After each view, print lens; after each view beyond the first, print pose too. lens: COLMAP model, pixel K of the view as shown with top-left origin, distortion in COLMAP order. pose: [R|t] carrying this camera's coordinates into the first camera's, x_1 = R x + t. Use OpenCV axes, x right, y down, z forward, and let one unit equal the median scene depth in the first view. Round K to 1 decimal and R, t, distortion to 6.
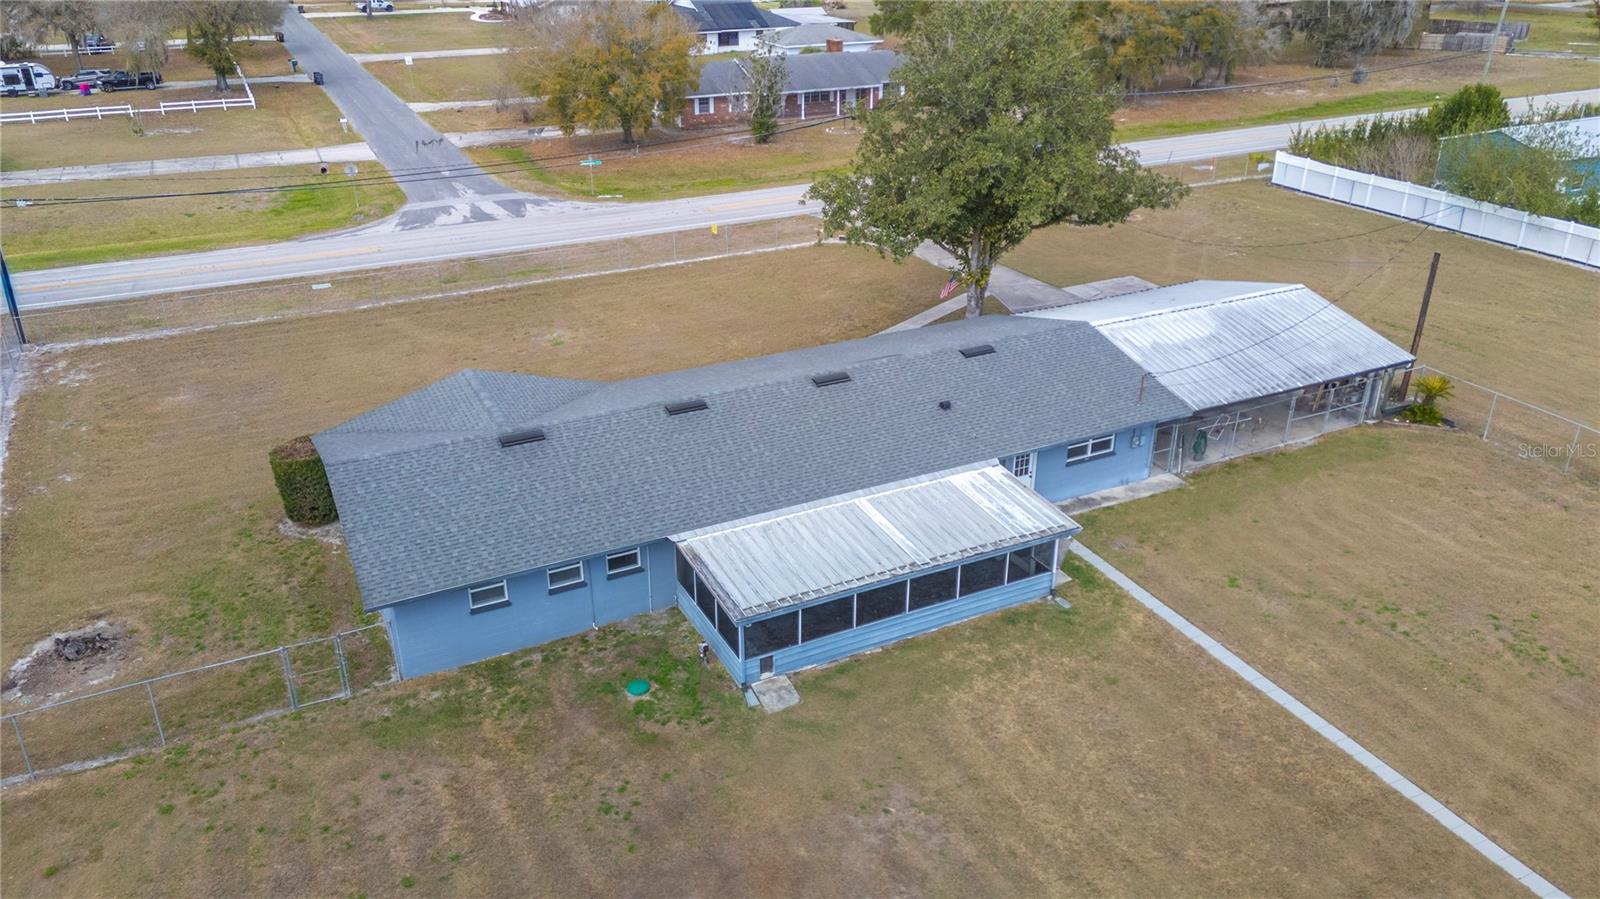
lens RADIAL K [[1164.1, 0, 800.0], [0, 1164.1, 461.8], [0, 0, 1]] dist [0.095528, -0.104326]
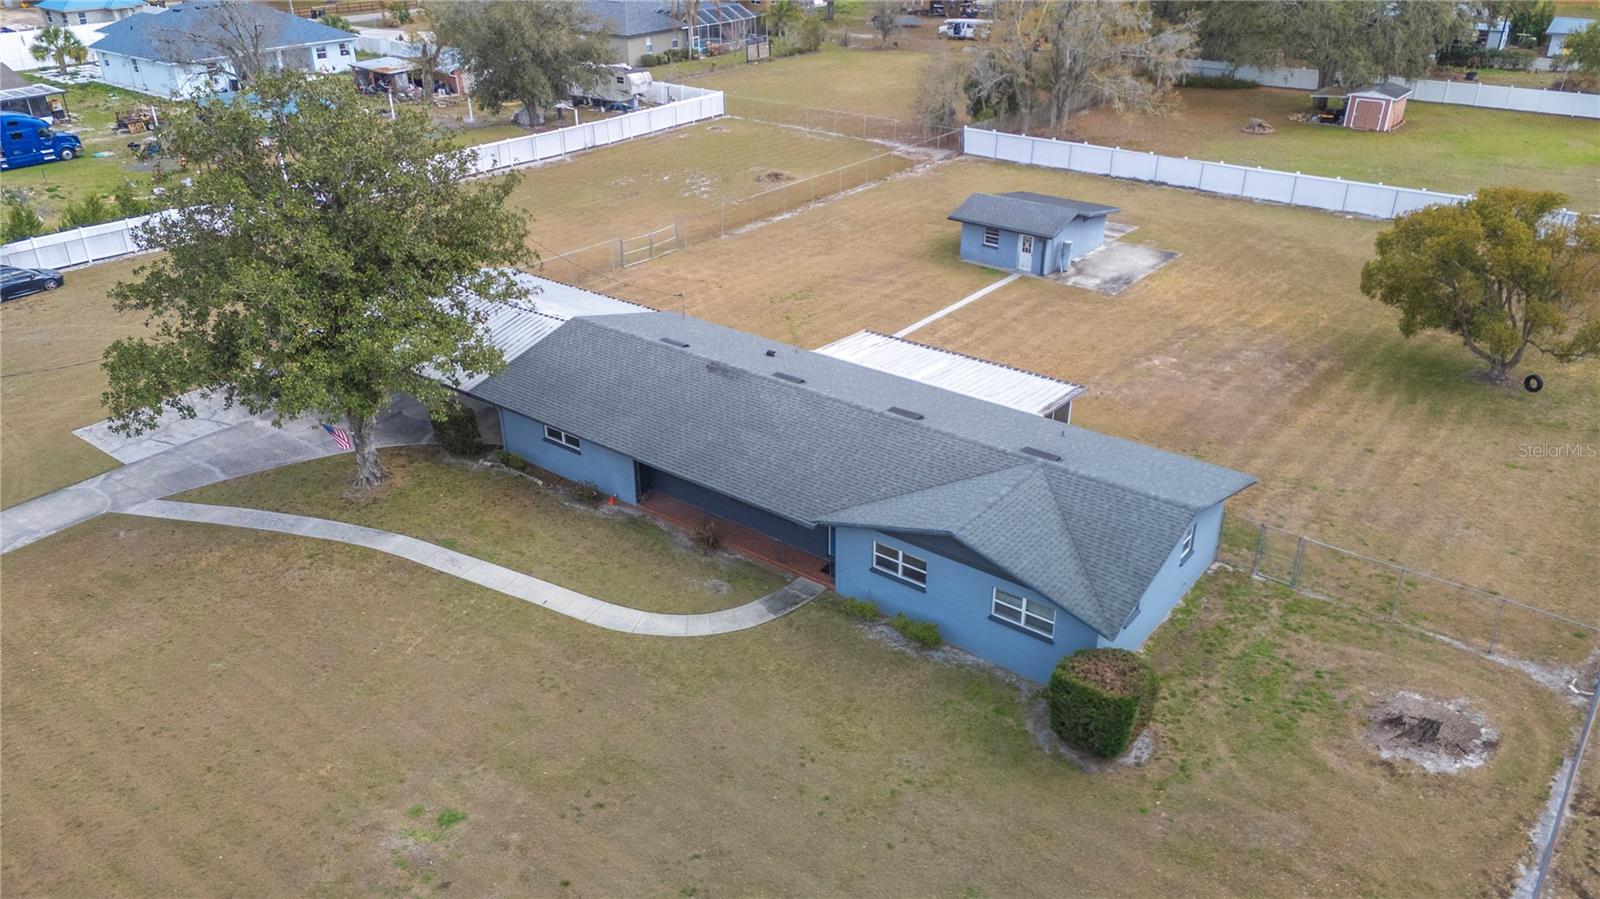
lens RADIAL K [[1164.1, 0, 800.0], [0, 1164.1, 461.8], [0, 0, 1]] dist [0.095528, -0.104326]
pose [[-0.432964, -0.413083, 0.801190, -0.879877], [0.400941, 0.707803, 0.581603, -0.640558], [-0.807335, 0.573042, -0.140831, 1.158035]]
